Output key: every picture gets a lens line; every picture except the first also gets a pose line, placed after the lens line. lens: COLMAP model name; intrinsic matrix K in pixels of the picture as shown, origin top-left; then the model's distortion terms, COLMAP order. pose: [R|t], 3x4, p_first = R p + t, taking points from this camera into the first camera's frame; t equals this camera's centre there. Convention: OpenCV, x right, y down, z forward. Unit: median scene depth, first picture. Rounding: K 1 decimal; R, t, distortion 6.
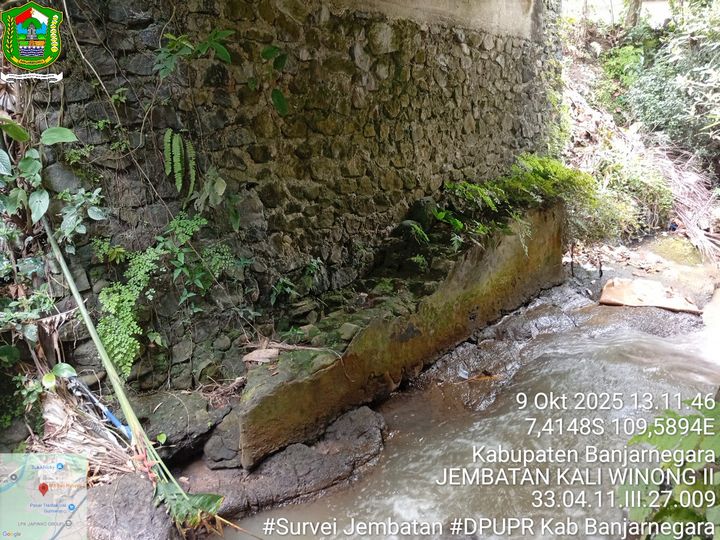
lens RADIAL K [[554.5, 0, 360.0], [0, 554.5, 270.0], [0, 0, 1]] dist [0.092141, -0.177613]
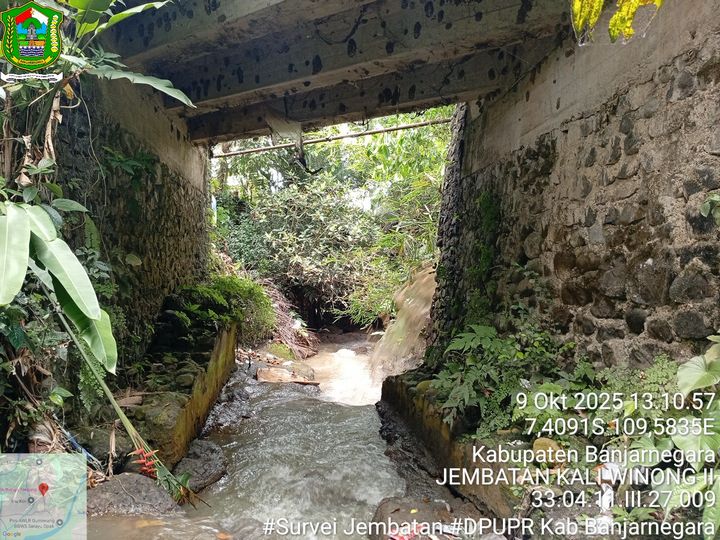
lens RADIAL K [[554.5, 0, 360.0], [0, 554.5, 270.0], [0, 0, 1]] dist [0.092141, -0.177613]
pose [[0.675902, 0.095208, 0.730816, -0.448982], [0.092816, 0.972729, -0.212566, 0.106750], [-0.731123, 0.211505, 0.648633, -0.133031]]
